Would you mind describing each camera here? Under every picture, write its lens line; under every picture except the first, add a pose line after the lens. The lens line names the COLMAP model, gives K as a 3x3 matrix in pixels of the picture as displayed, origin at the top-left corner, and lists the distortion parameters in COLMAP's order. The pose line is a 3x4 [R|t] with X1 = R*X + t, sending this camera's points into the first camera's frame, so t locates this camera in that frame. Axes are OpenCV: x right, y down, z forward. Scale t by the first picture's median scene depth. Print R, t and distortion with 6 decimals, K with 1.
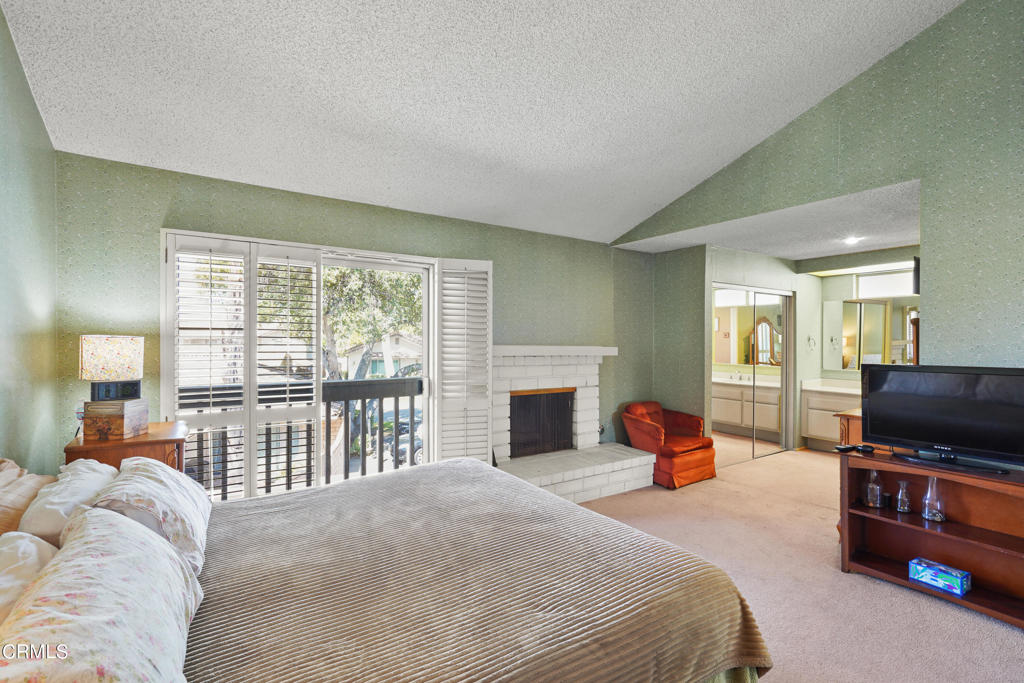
lens RADIAL K [[474.5, 0, 515.9], [0, 474.5, 339.2], [0, 0, 1]] dist [-0.001391, 0.000000]
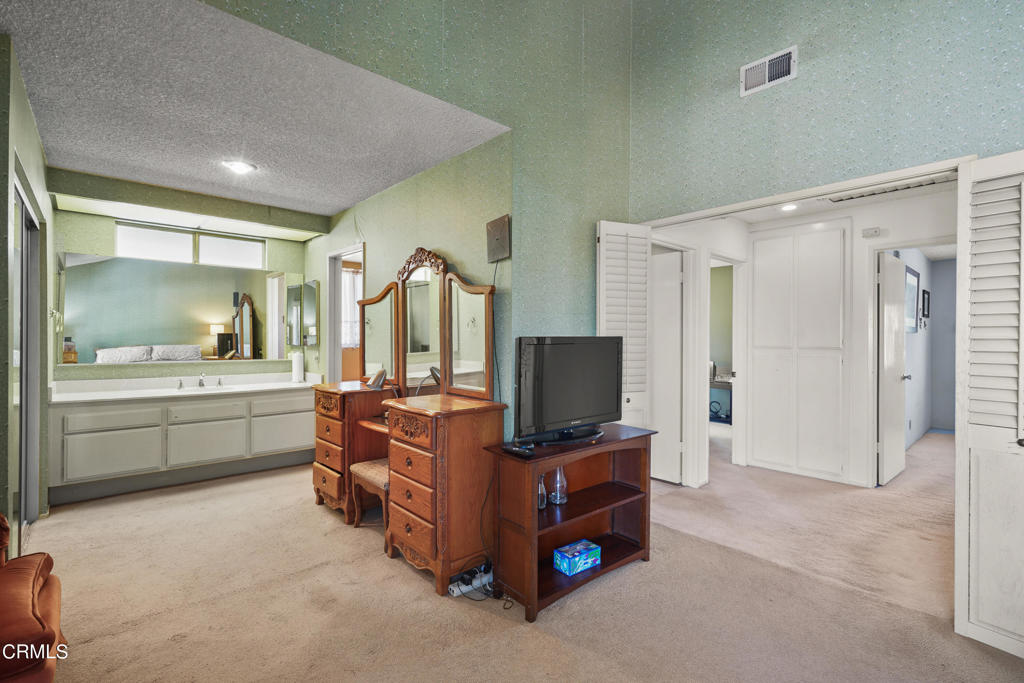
lens RADIAL K [[474.5, 0, 515.9], [0, 474.5, 339.2], [0, 0, 1]] dist [-0.001391, 0.000000]
pose [[-0.122382, -0.007056, 0.992458, -0.017896], [-0.004892, 0.999967, 0.006506, 0.034494], [-0.992471, -0.004059, -0.122412, 0.745374]]
